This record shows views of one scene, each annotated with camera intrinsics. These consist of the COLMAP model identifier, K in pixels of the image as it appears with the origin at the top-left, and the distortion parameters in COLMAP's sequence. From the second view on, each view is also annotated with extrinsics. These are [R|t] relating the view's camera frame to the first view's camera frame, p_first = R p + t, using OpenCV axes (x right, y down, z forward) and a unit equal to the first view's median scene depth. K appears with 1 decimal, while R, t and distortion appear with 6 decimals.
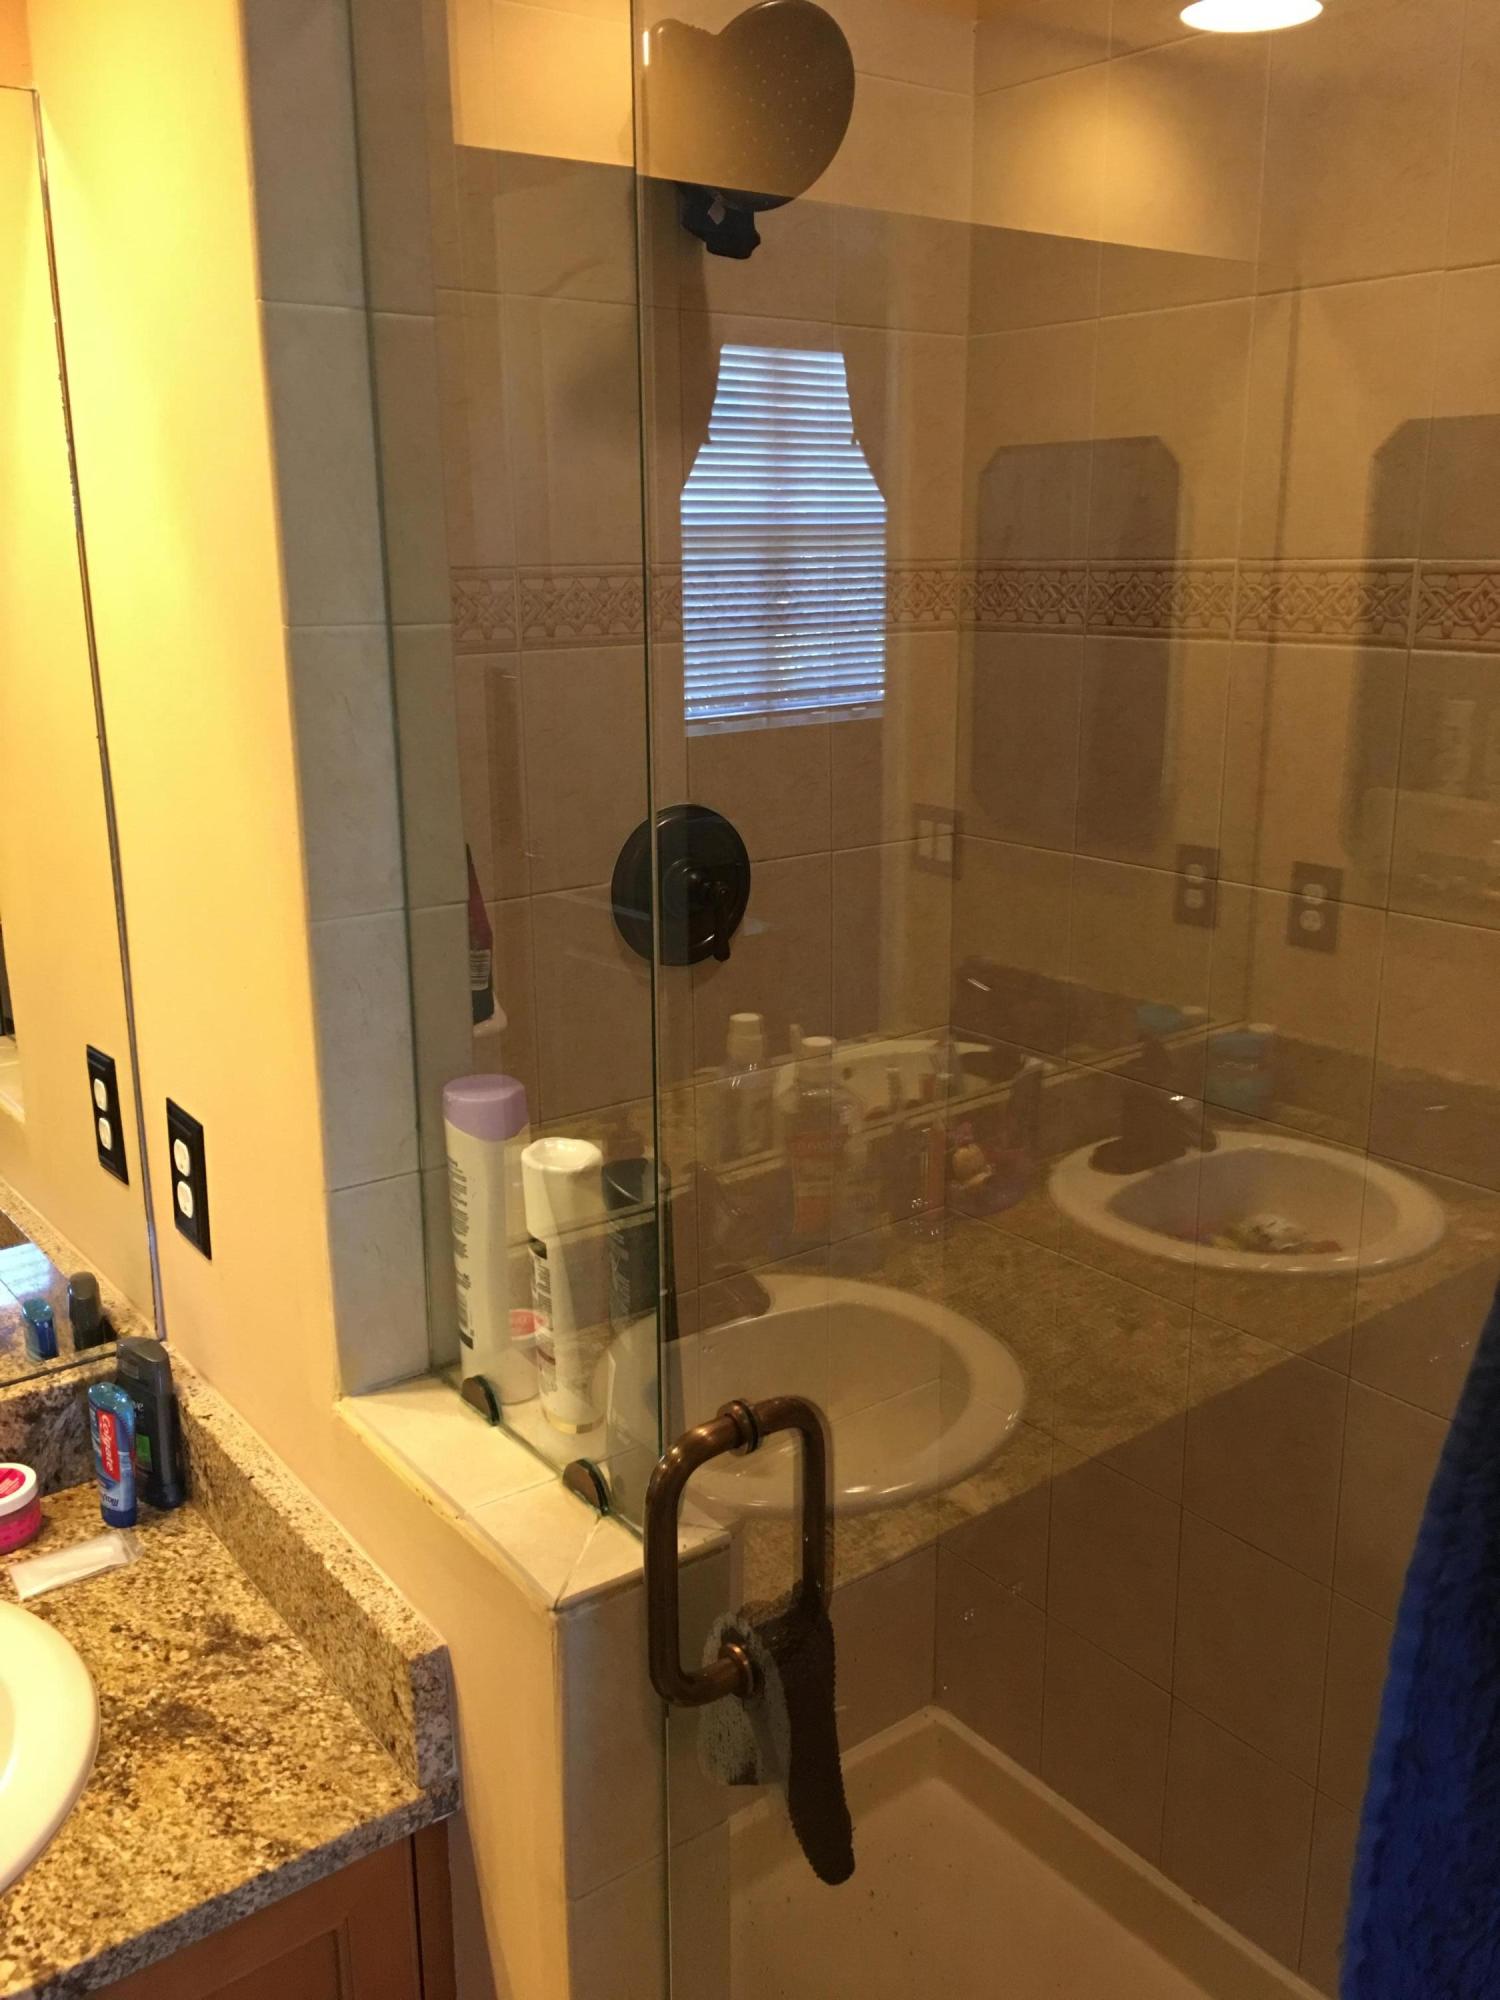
lens RADIAL K [[1727.4, 0, 748.1], [0, 1727.4, 994.7], [0, 0, 1]] dist [0.009258, -0.015601]
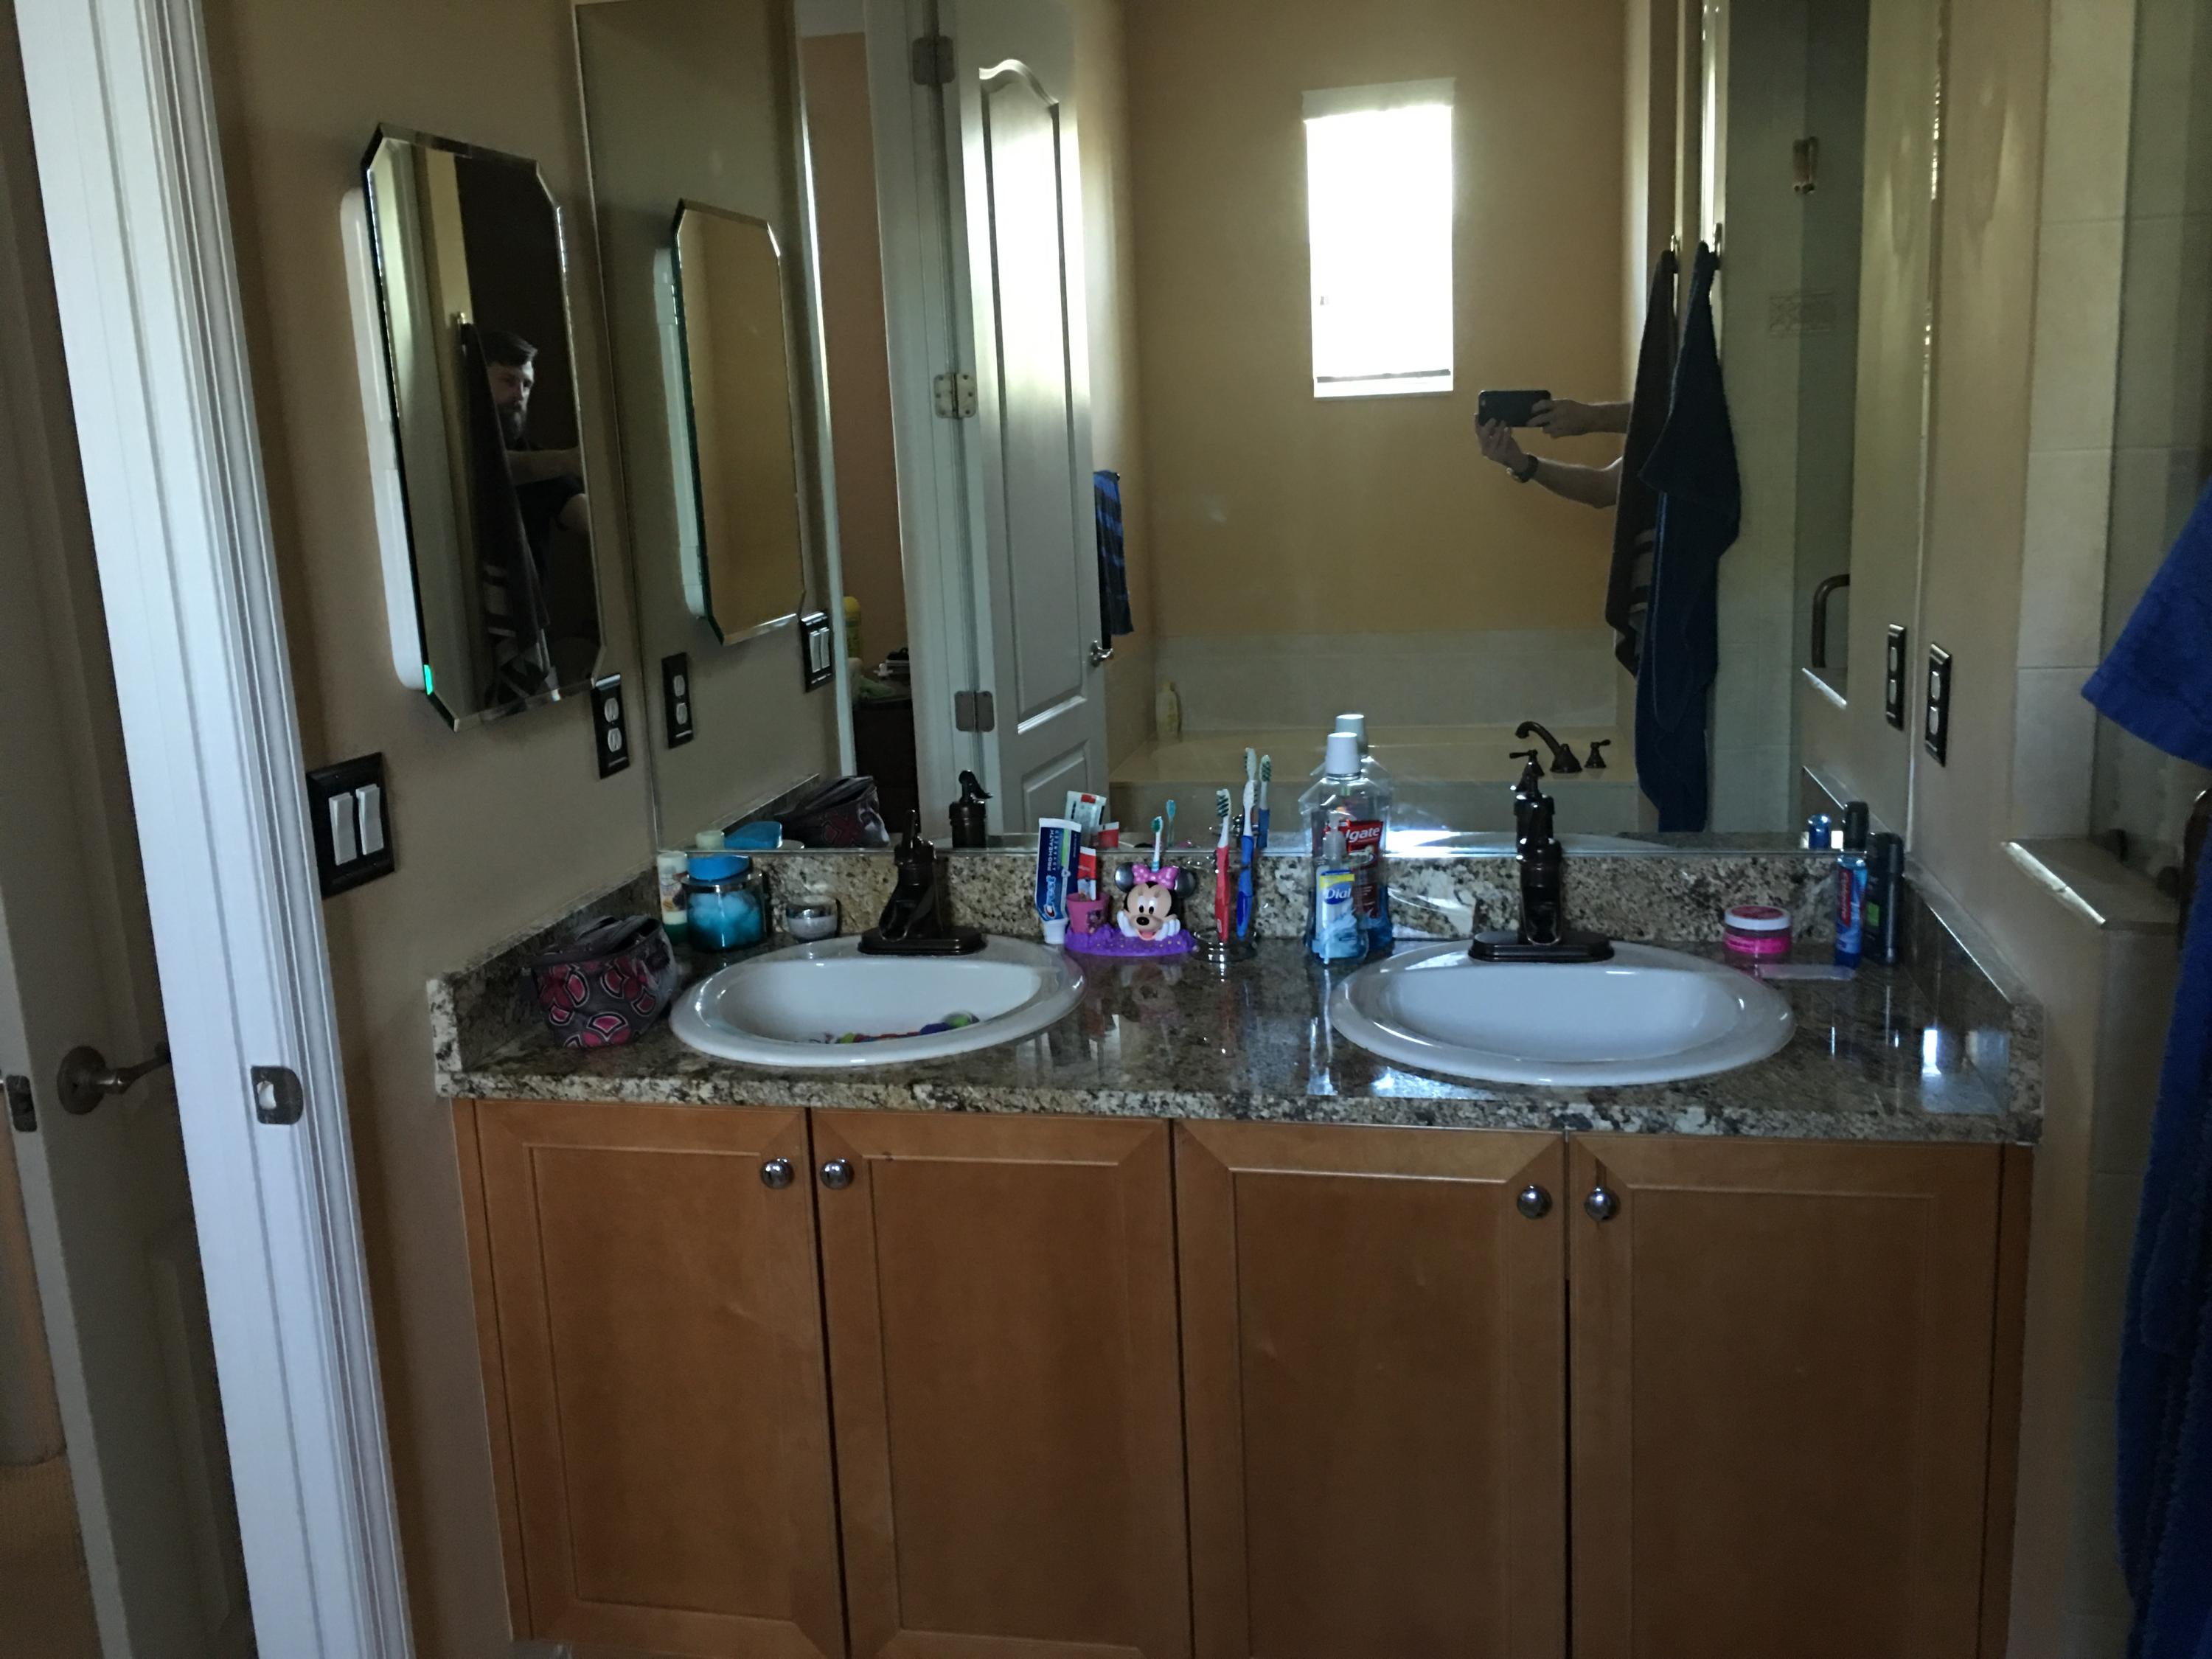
lens RADIAL K [[1910.5, 0, 1106.9], [0, 1910.5, 826.0], [0, 0, 1]] dist [0.009258, -0.015601]
pose [[0.667813, 0.118846, -0.734780, 0.312119], [-0.139971, 0.989611, 0.032849, 0.236535], [0.731050, 0.080911, 0.677510, -0.390553]]
